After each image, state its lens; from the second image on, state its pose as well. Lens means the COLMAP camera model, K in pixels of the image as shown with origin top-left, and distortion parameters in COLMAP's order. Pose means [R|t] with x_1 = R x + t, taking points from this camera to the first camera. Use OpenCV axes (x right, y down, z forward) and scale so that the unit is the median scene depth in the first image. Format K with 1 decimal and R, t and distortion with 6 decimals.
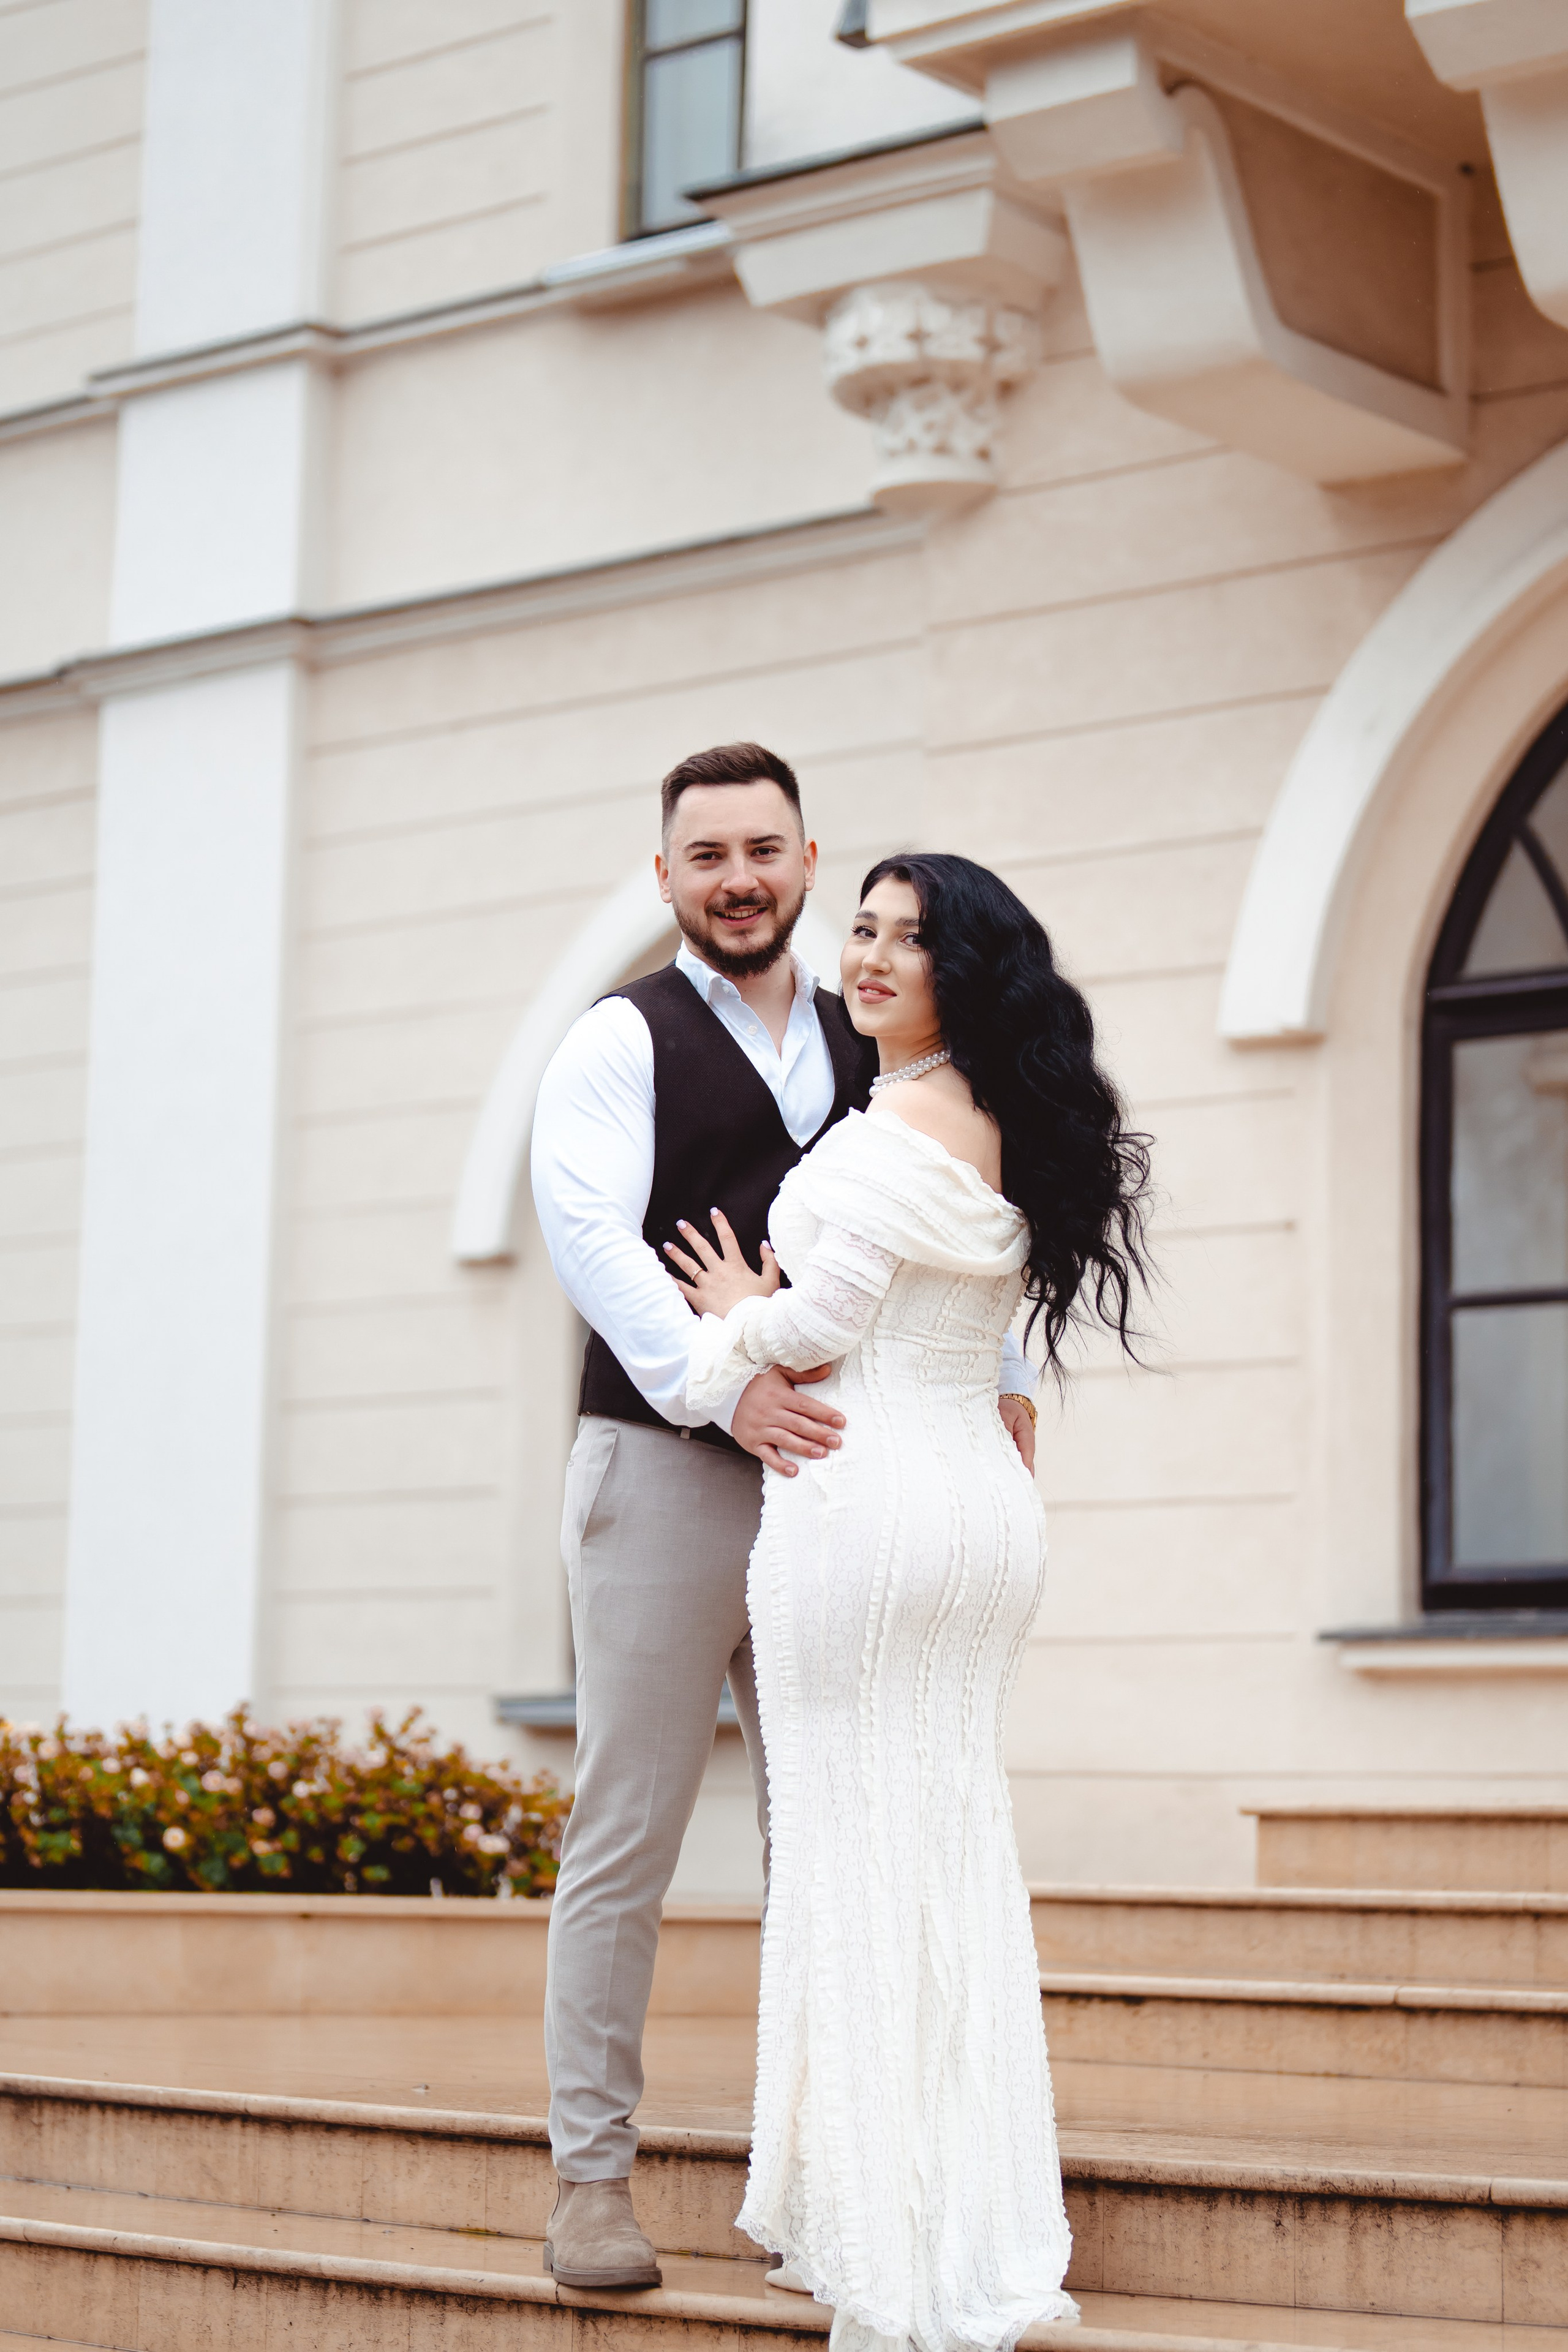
lens RADIAL K [[5061.9, 0, 817.5], [0, 5061.9, 1164.9], [0, 0, 1]] dist [-0.101342, 0.544515]
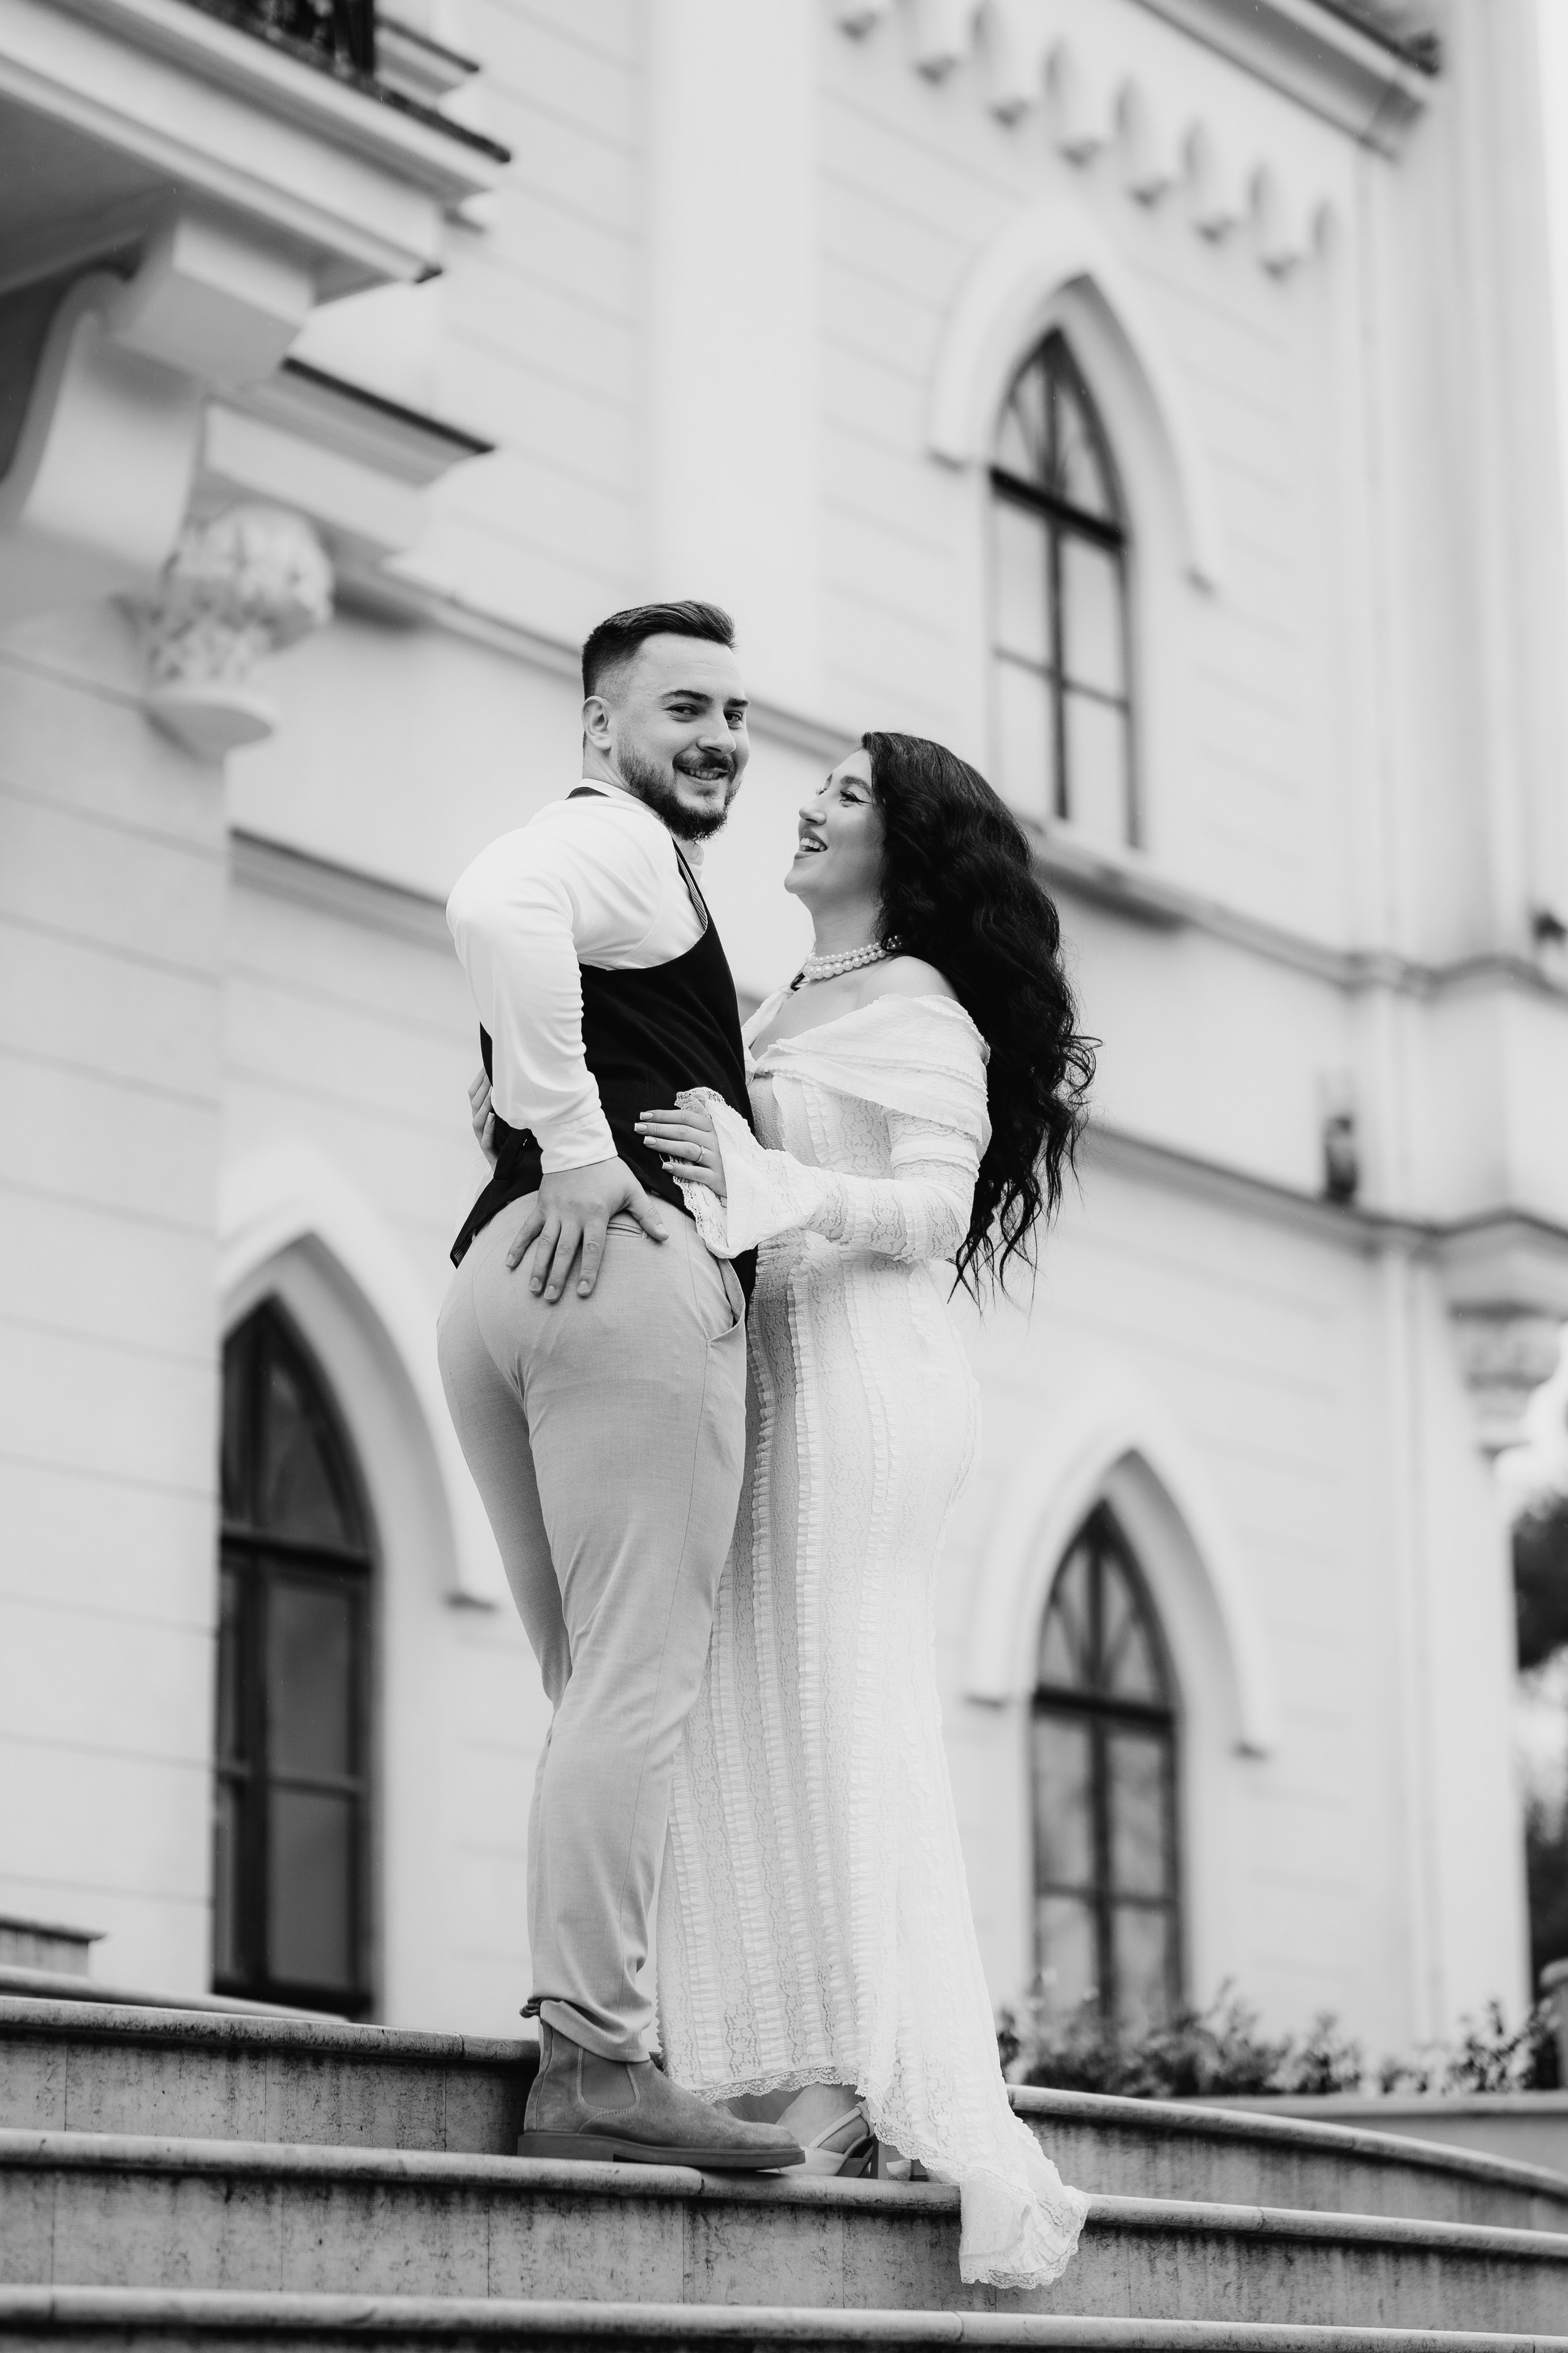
lens RADIAL K [[5382.6, 0, 782.9], [0, 5382.6, 1087.3], [0, 0, 1]] dist [-0.092954, 0.501848]
pose [[-0.025886, 0.237133, 0.971132, -0.917075], [-0.129102, 0.962530, -0.238474, 0.236671], [-0.991293, -0.131548, 0.005698, 0.909507]]
